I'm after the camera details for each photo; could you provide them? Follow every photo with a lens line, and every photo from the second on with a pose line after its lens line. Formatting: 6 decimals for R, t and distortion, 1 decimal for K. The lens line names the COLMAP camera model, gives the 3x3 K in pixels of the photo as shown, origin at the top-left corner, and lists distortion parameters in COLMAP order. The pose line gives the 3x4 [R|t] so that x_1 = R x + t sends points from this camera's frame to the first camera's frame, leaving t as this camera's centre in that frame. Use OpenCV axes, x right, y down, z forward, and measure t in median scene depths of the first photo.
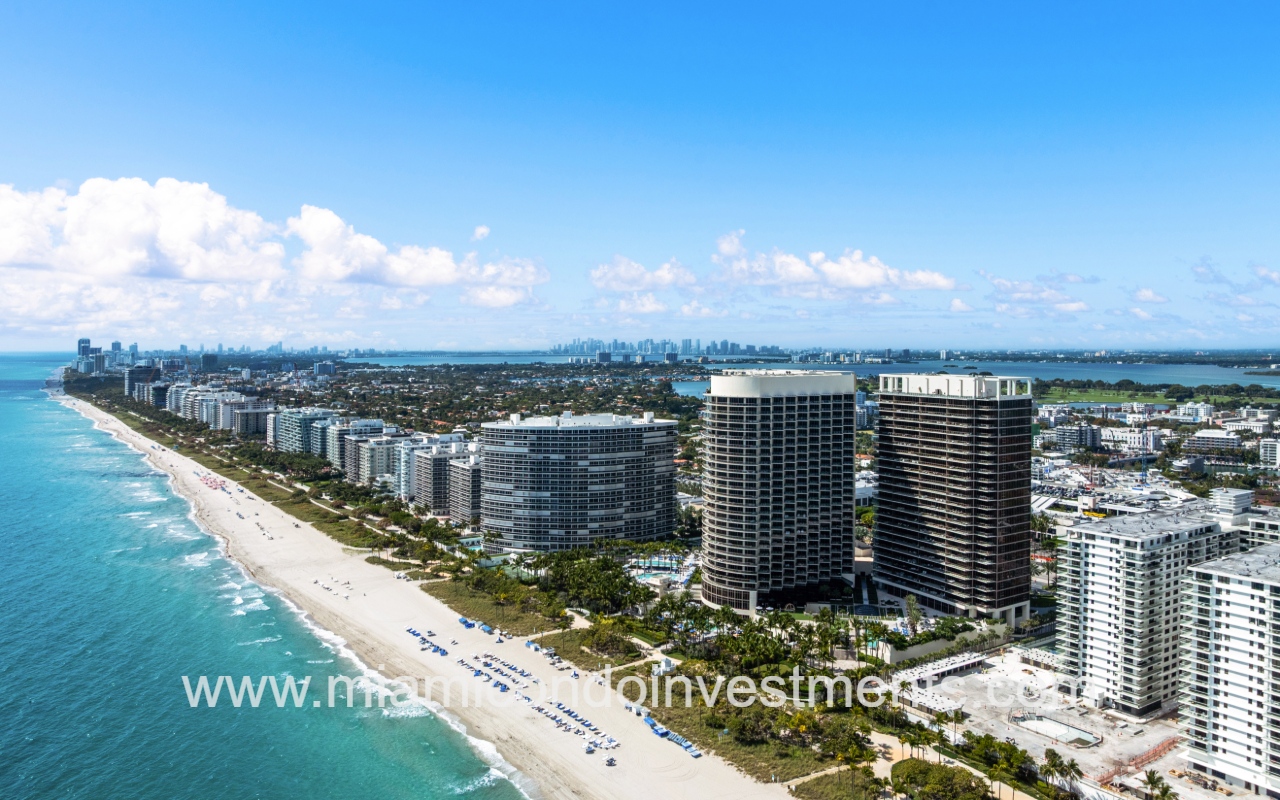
lens RADIAL K [[971.7, 0, 665.2], [0, 971.7, 411.8], [0, 0, 1]] dist [-0.009978, -0.024037]
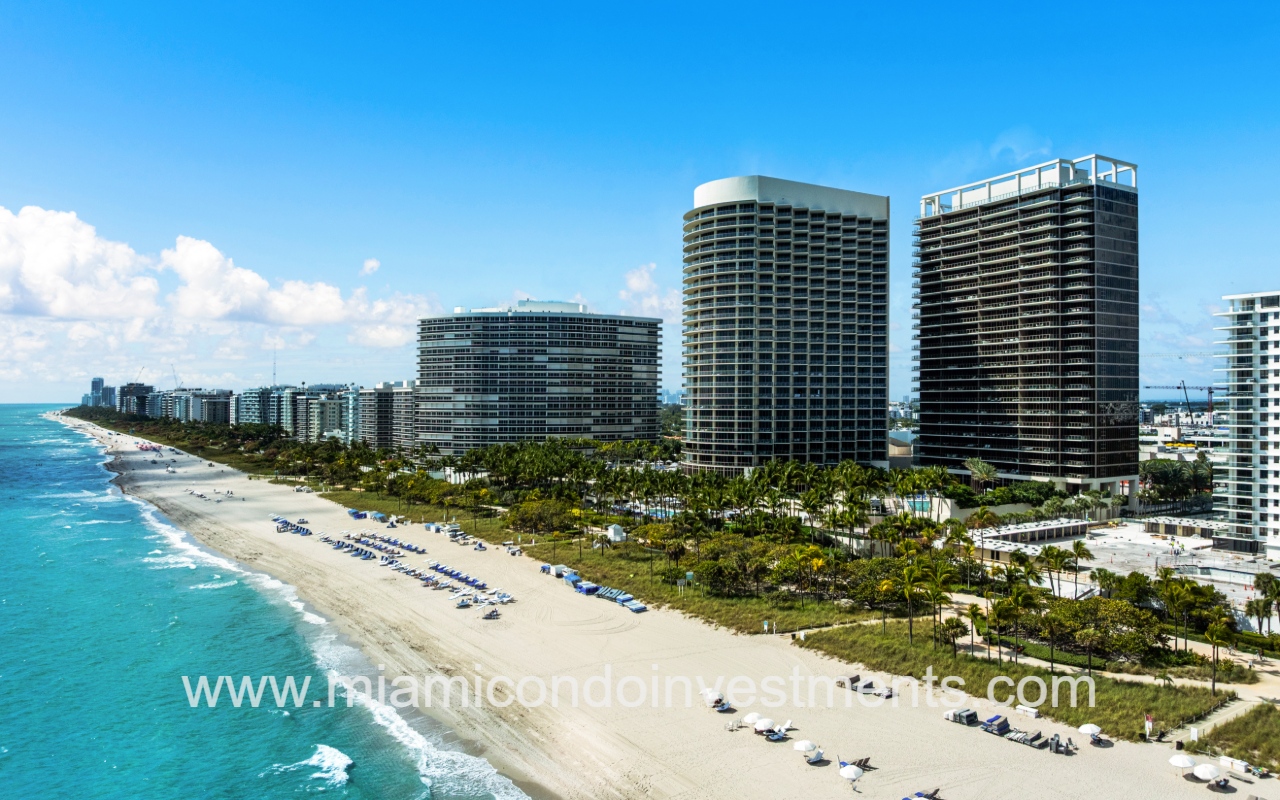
lens RADIAL K [[971.7, 0, 638.1], [0, 971.7, 410.2], [0, 0, 1]] dist [-0.009978, -0.024037]
pose [[0.998836, -0.000869, -0.048226, 0.033807], [-0.002314, 0.997823, -0.065902, 0.147174], [0.048178, 0.065937, 0.996660, 0.212988]]
